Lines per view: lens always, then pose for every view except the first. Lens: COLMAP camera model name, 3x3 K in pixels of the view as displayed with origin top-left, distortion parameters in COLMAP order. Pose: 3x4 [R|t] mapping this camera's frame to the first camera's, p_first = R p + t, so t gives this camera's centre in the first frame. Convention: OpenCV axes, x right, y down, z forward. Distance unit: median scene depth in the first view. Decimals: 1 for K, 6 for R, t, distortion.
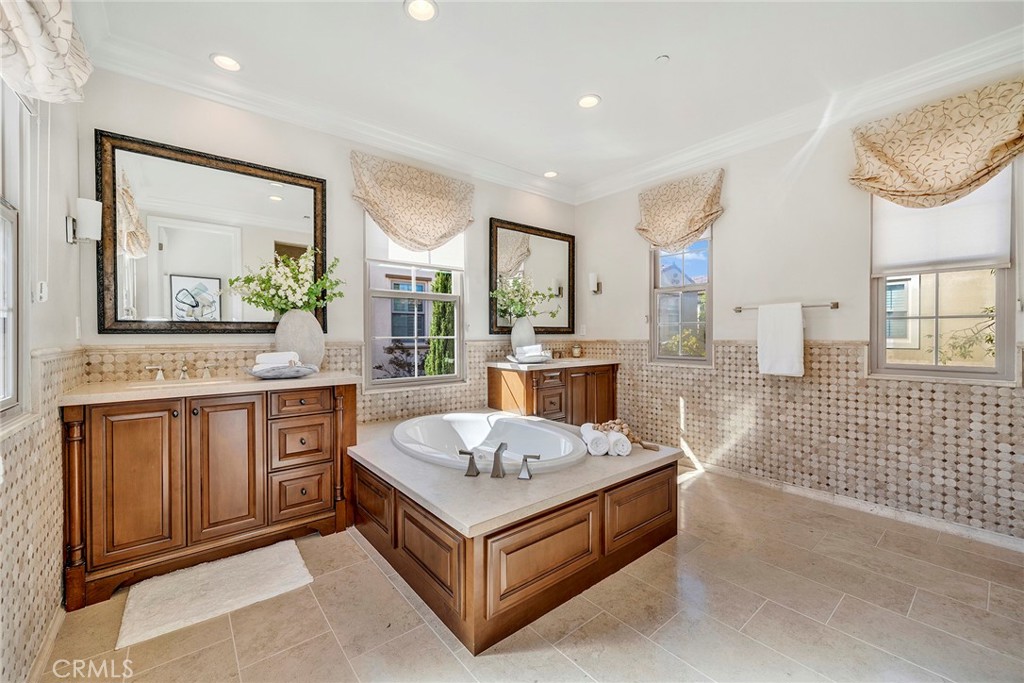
lens RADIAL K [[408.3, 0, 525.0], [0, 408.3, 337.4], [0, 0, 1]] dist [-0.000931, 0.000084]
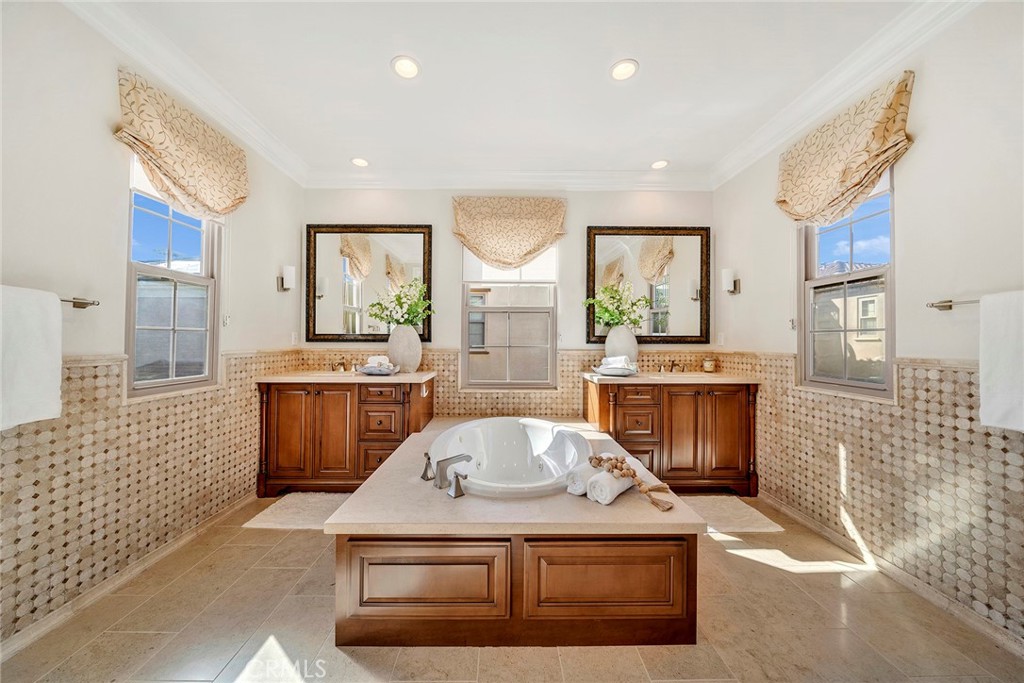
lens RADIAL K [[356.4, 0, 510.5], [0, 356.4, 335.2], [0, 0, 1]] dist [-0.007062, 0.000674]
pose [[0.772858, -0.004332, -0.634564, 0.364769], [-0.010343, 0.999758, -0.019421, -0.010869], [0.634495, 0.021573, 0.772626, 0.243632]]
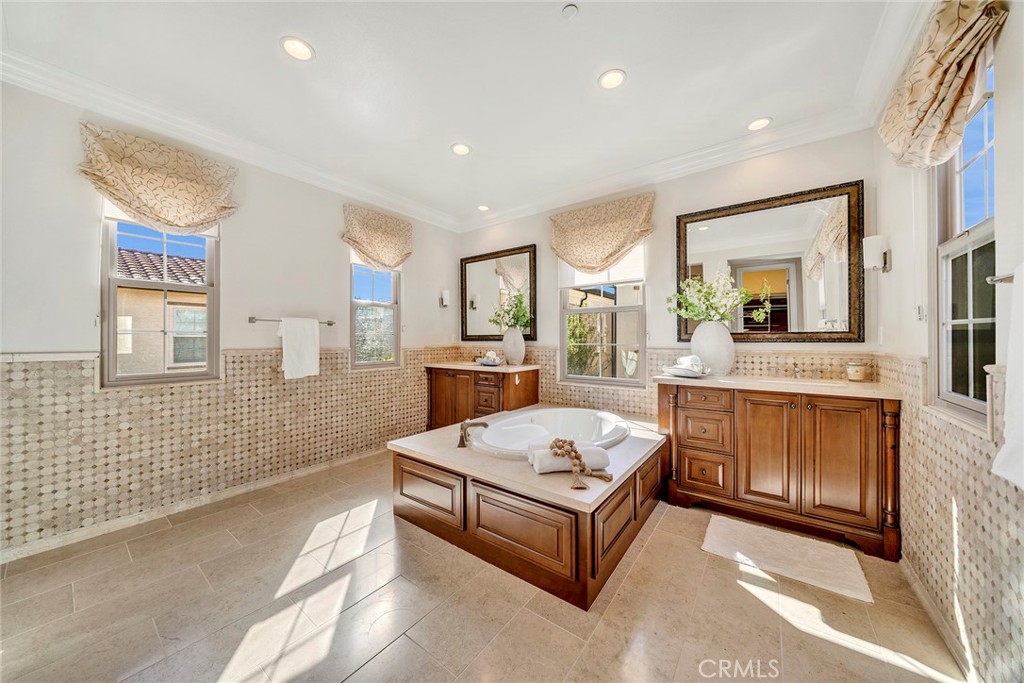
lens RADIAL K [[356.4, 0, 505.8], [0, 356.4, 336.8], [0, 0, 1]] dist [-0.007062, 0.000674]
pose [[0.209346, -0.004101, -0.977833, 0.707804], [-0.005031, 0.999973, -0.005271, -0.015368], [0.977829, 0.006023, 0.209320, 0.511982]]
